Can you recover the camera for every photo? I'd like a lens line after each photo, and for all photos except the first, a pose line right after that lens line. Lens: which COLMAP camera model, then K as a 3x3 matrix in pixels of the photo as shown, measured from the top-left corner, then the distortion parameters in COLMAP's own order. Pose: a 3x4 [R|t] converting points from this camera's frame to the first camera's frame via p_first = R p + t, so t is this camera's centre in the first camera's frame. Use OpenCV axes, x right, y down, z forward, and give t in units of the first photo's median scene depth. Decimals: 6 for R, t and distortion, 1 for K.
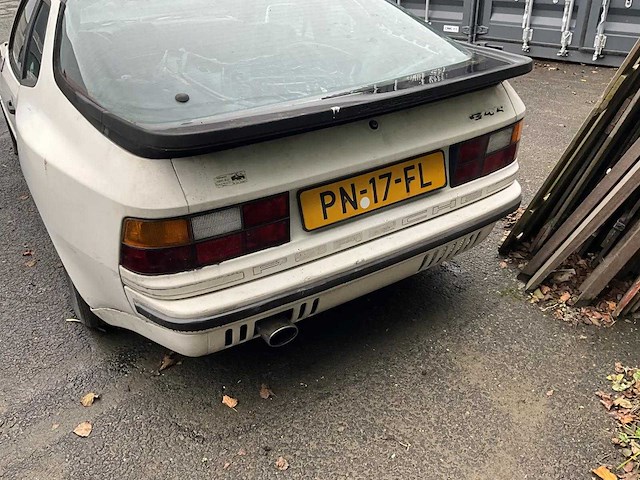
lens RADIAL K [[532.7, 0, 320.0], [0, 532.7, 240.0], [0, 0, 1]] dist [0.105394, -0.213926]
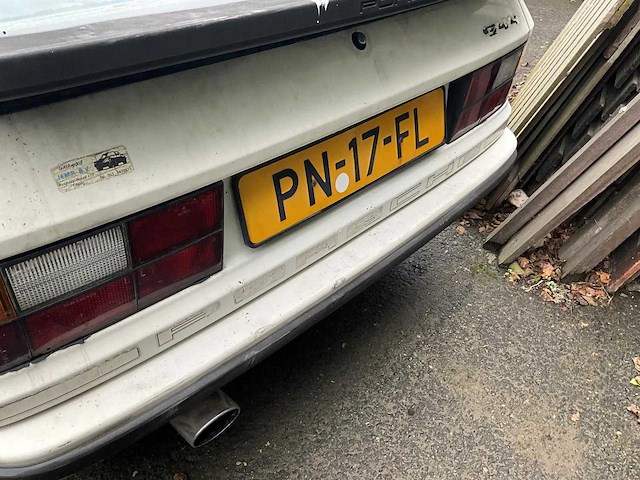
lens RADIAL K [[532.7, 0, 320.0], [0, 532.7, 240.0], [0, 0, 1]] dist [0.105394, -0.213926]
pose [[0.965834, -0.085680, 0.244589, -0.082070], [0.053477, 0.989347, 0.135400, -0.084428], [-0.253585, -0.117694, 0.960126, 0.426514]]
